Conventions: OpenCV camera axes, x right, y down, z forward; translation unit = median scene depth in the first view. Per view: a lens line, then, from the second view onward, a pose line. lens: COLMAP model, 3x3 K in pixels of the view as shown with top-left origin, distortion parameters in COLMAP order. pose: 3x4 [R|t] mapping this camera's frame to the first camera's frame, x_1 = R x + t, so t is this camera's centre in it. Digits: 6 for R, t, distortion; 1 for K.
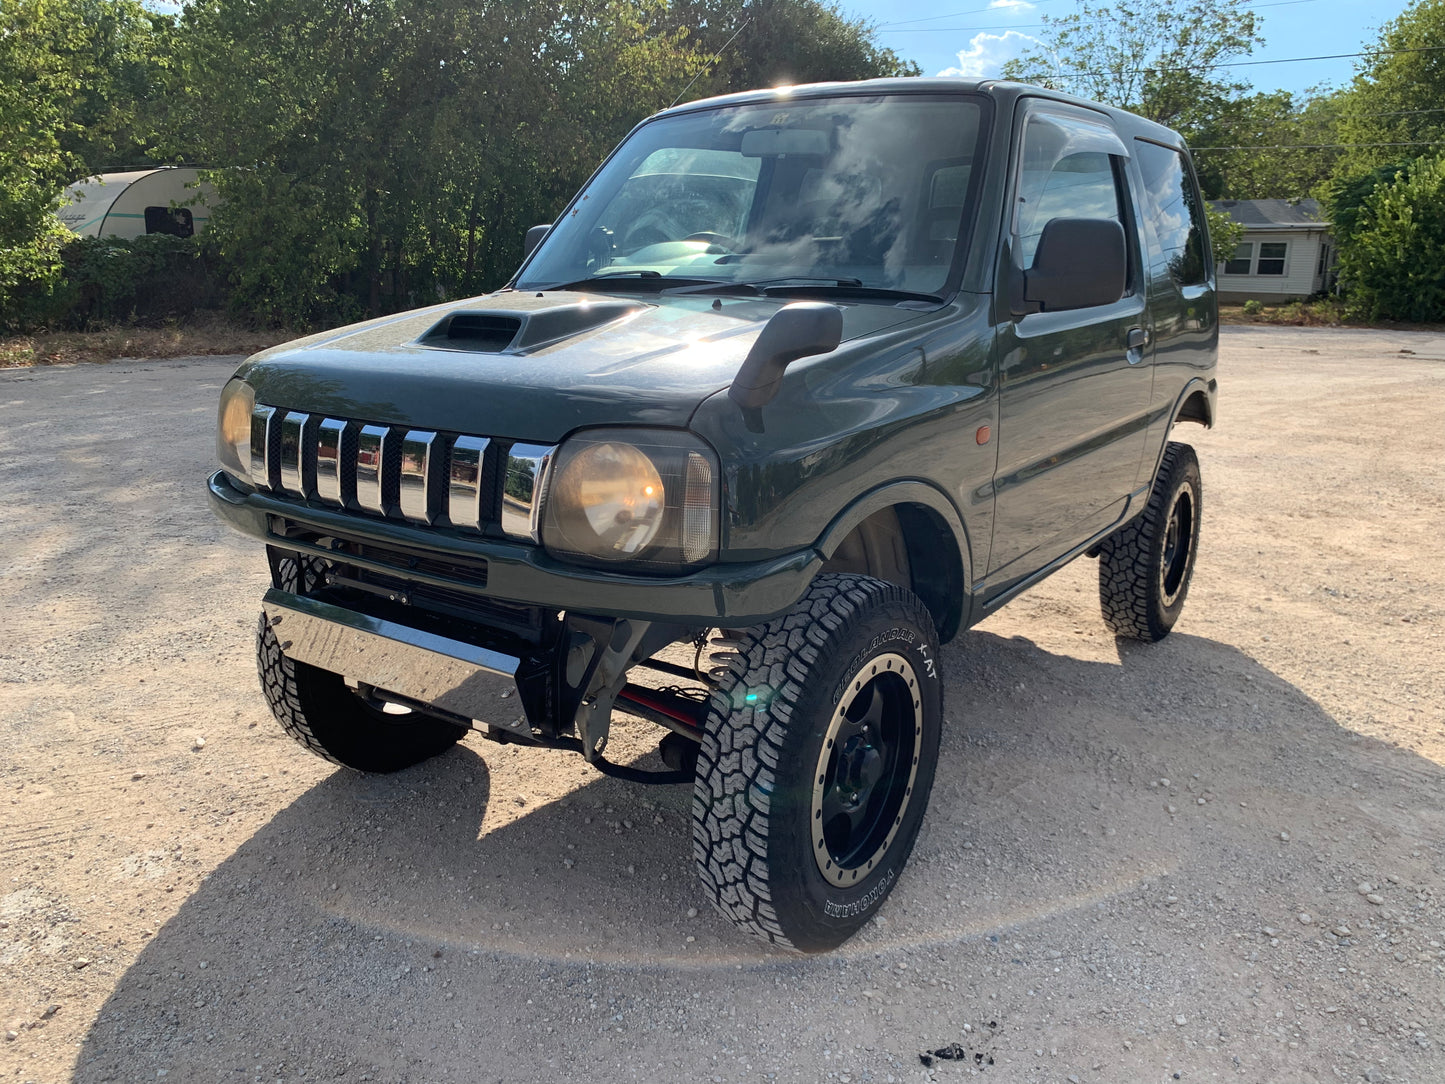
lens RADIAL K [[1127.7, 0, 714.0], [0, 1127.7, 545.9], [0, 0, 1]] dist [-0.011910, 0.012344]
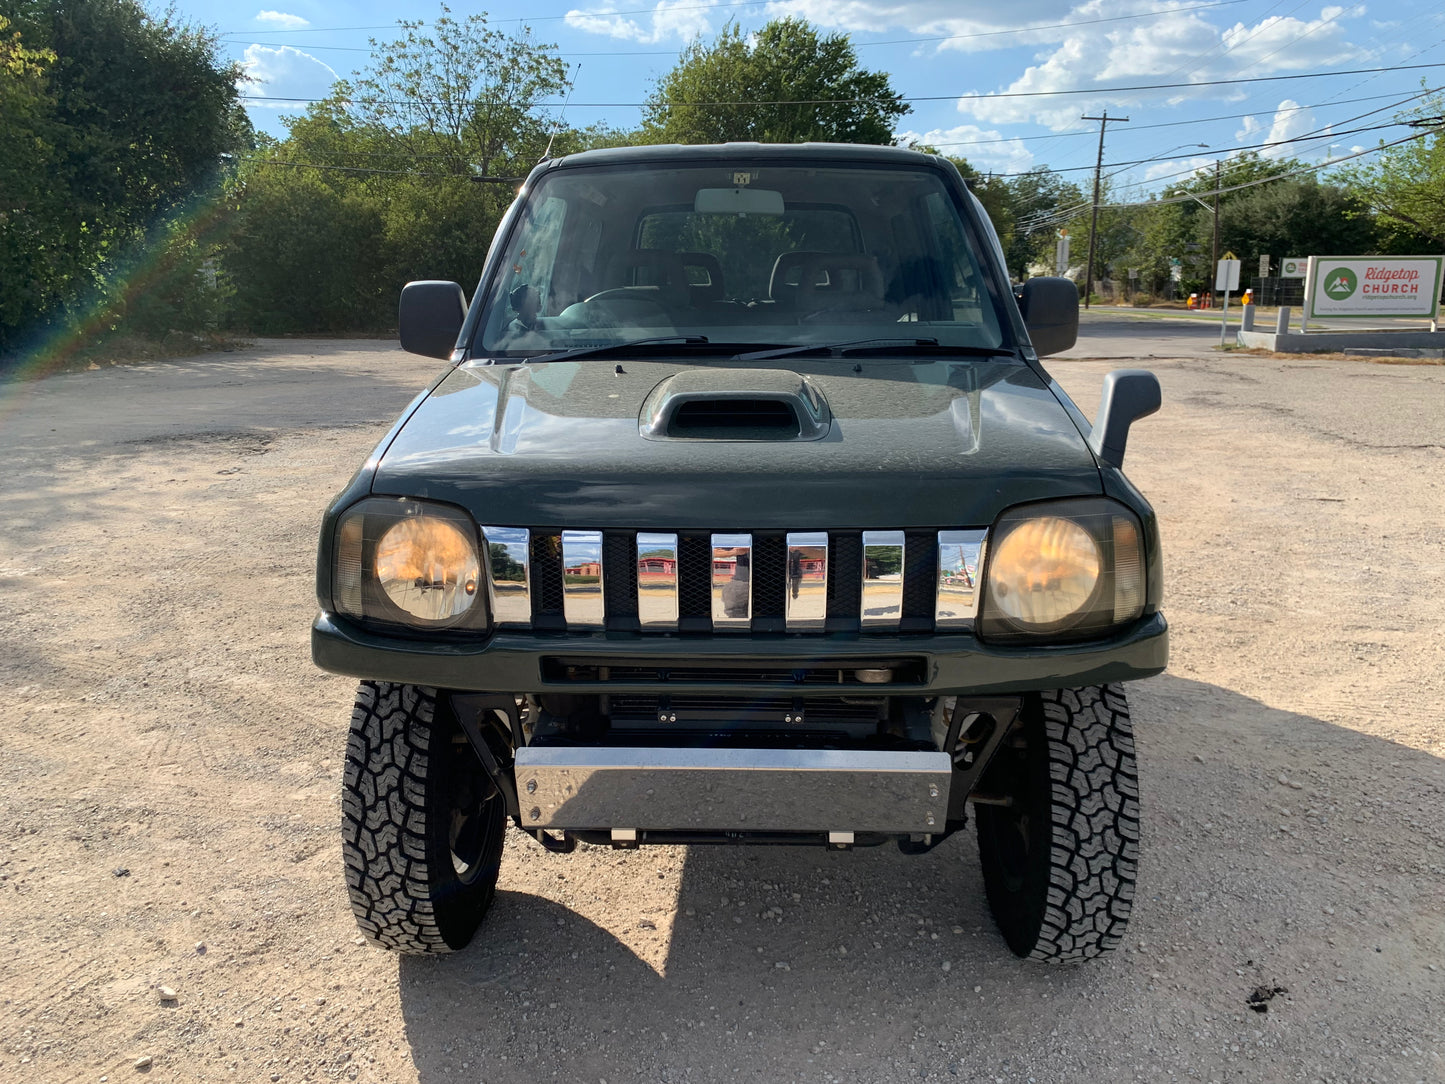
lens RADIAL K [[1127.7, 0, 714.0], [0, 1127.7, 545.9], [0, 0, 1]] dist [-0.011910, 0.012344]
pose [[0.825775, -0.132480, 0.548220, -0.543721], [0.140877, 0.989660, 0.026955, -0.083182], [-0.546123, 0.054972, 0.835900, 0.191497]]
